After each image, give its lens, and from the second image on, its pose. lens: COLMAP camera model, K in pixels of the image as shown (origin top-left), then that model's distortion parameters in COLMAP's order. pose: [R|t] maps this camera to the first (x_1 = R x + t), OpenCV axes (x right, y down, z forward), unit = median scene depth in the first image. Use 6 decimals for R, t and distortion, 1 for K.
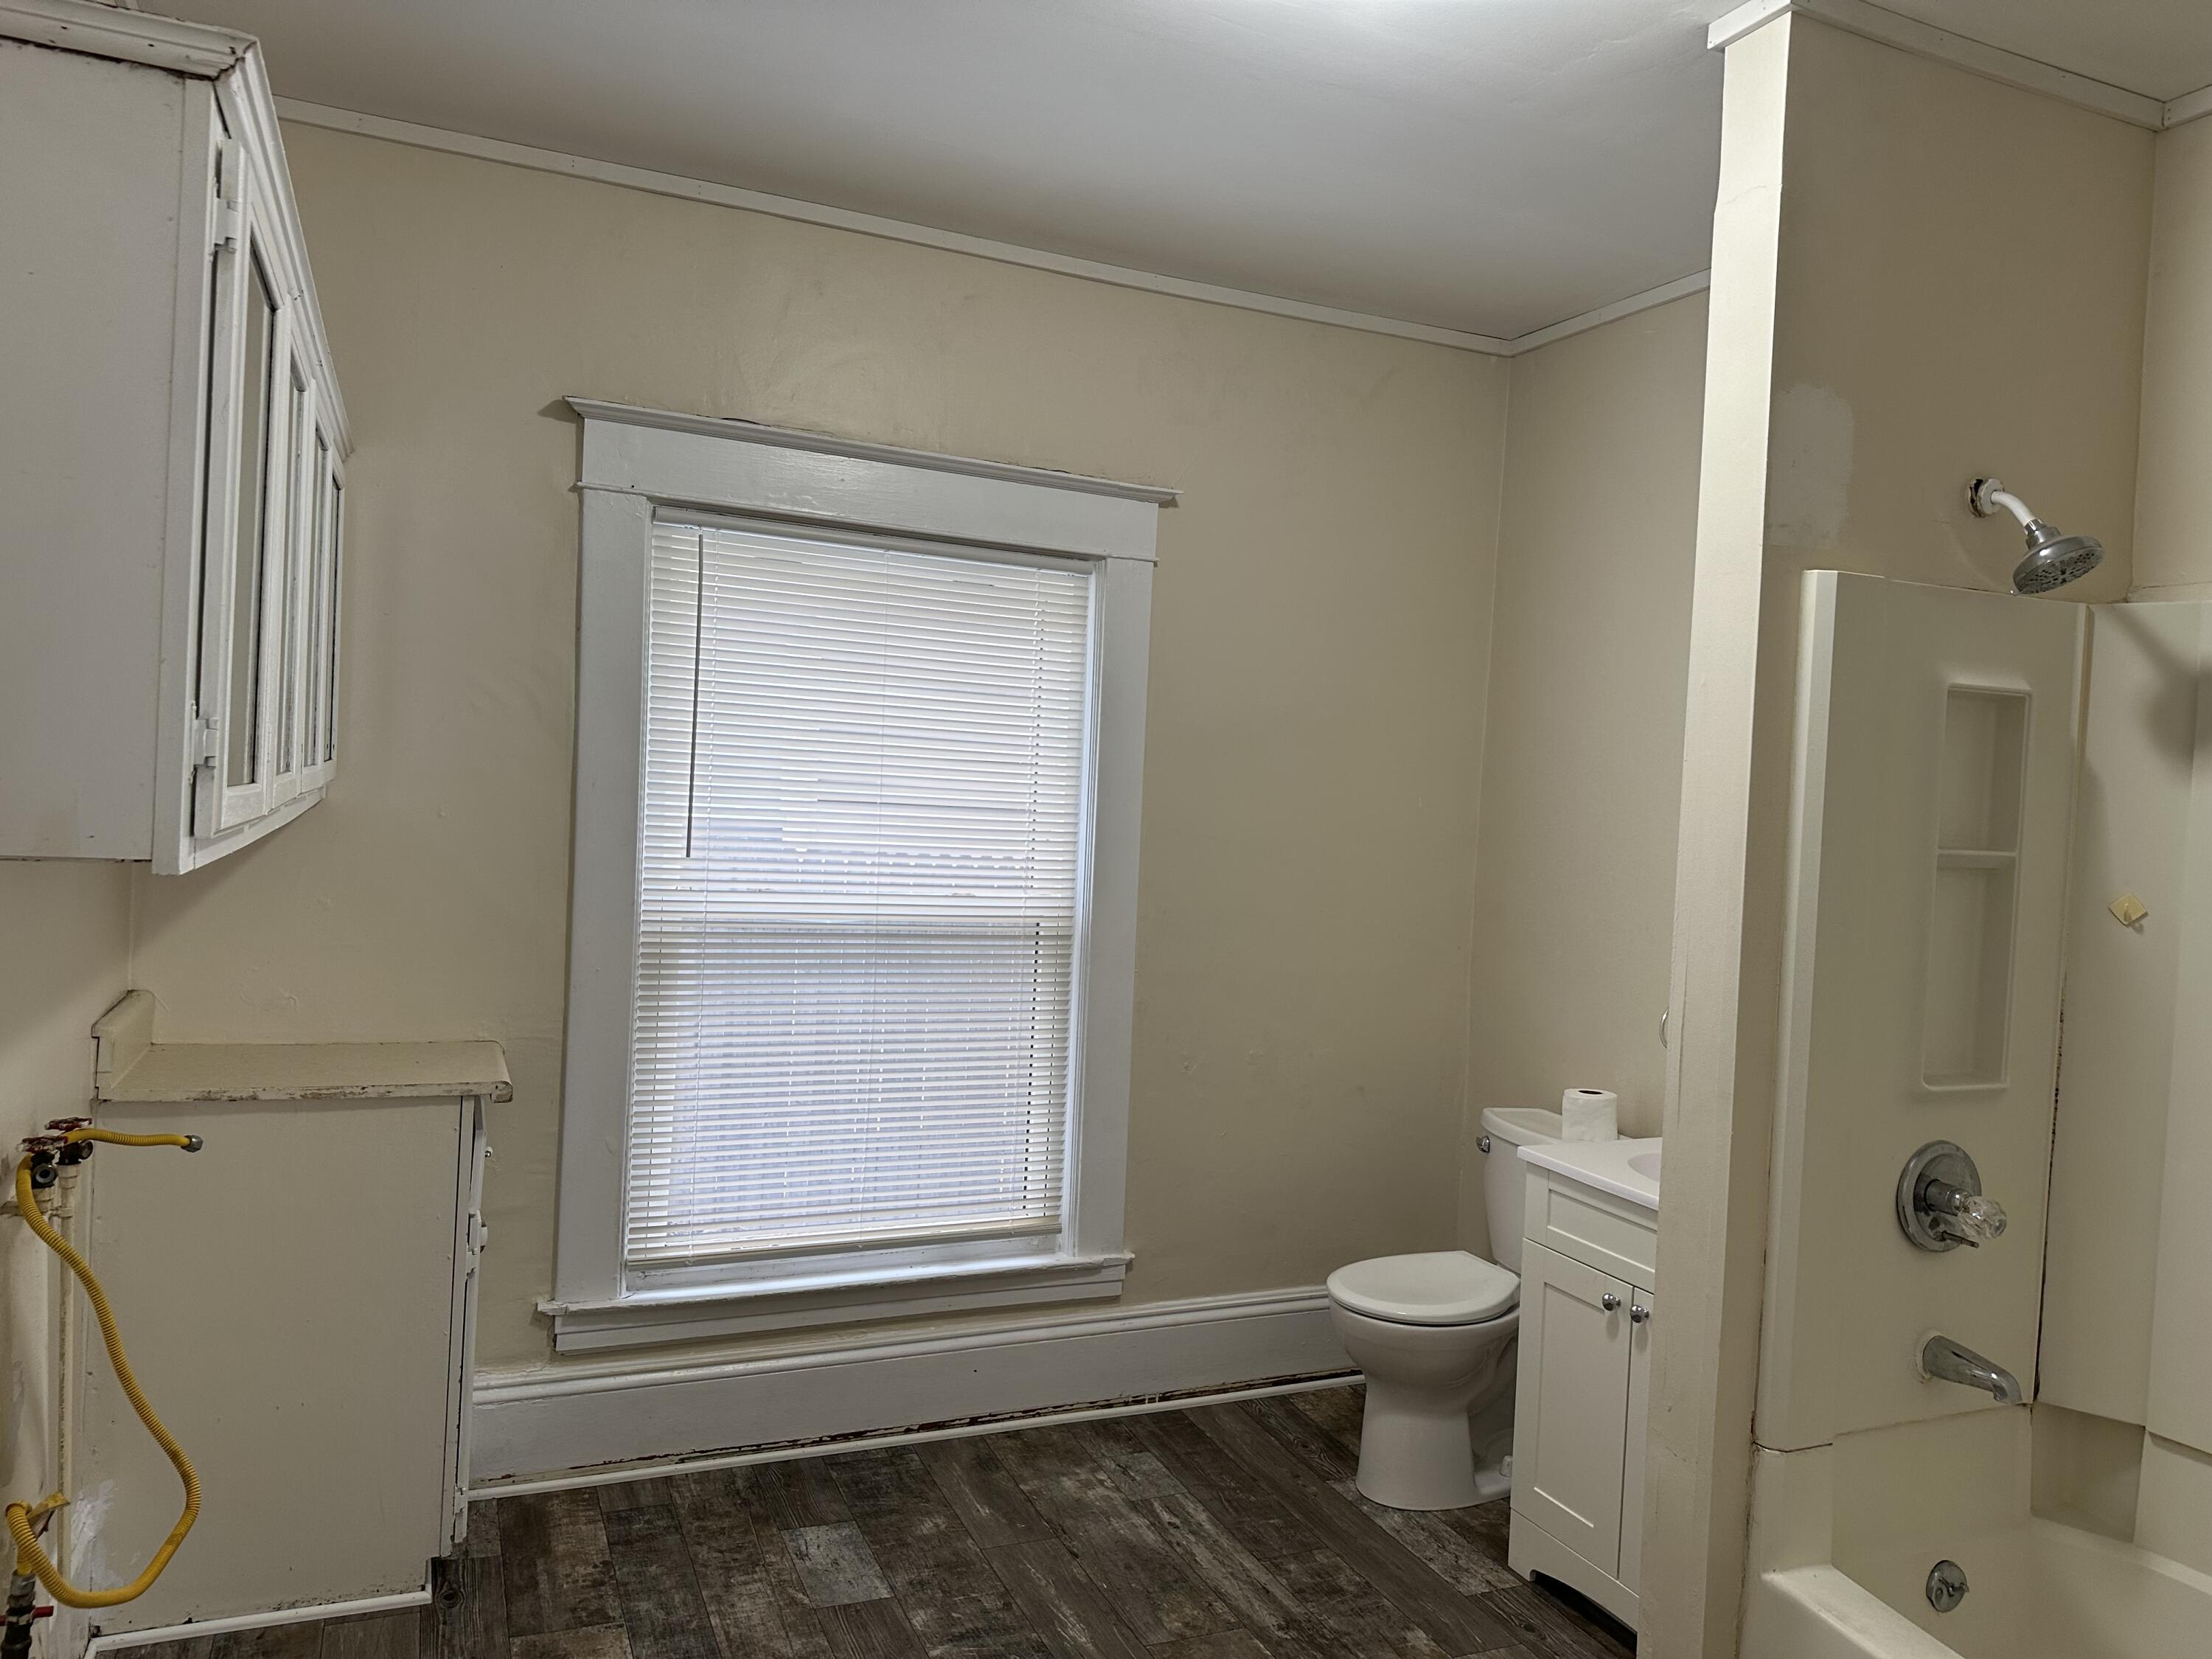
lens RADIAL K [[1568.5, 0, 1106.0], [0, 1568.5, 829.5], [0, 0, 1]] dist [0.017984, -0.003600]
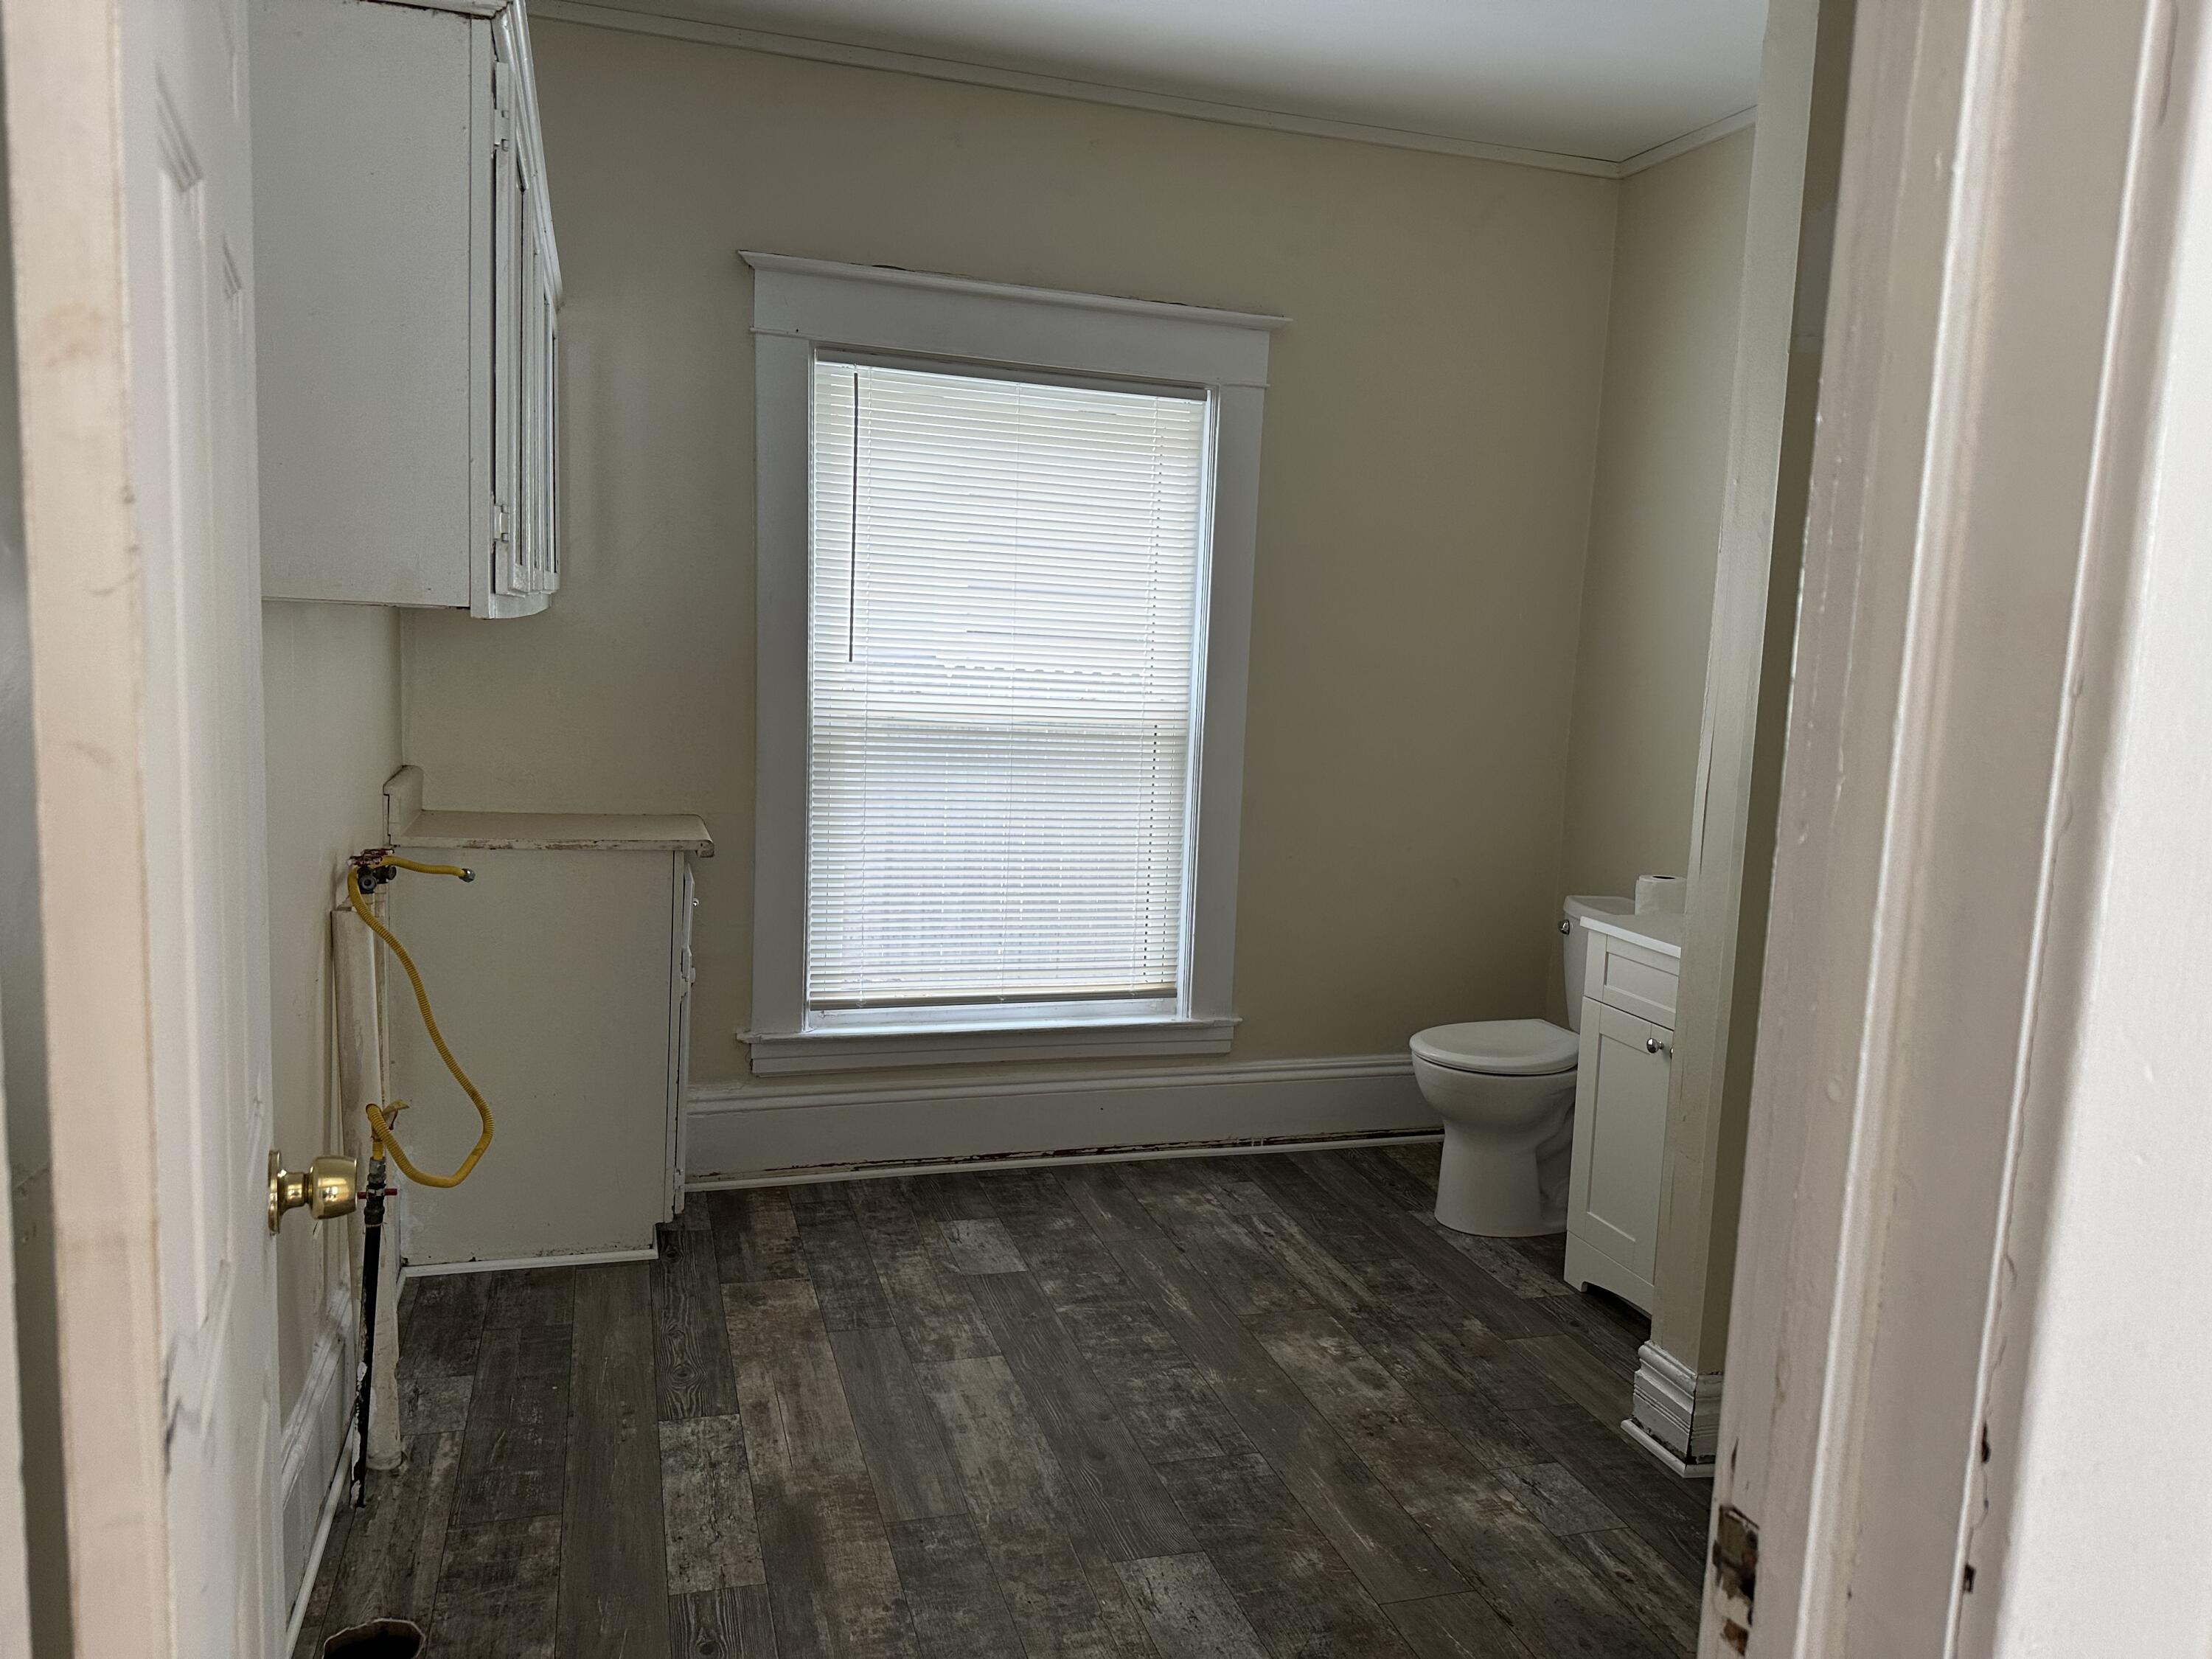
lens RADIAL K [[1566.6, 0, 1106.0], [0, 1566.6, 829.5], [0, 0, 1]] dist [0.079631, -0.002883]
pose [[0.994761, 0.005931, -0.102052, 0.041534], [0.003428, 0.995819, 0.091287, 0.036618], [0.102167, -0.091159, 0.990582, -0.146688]]
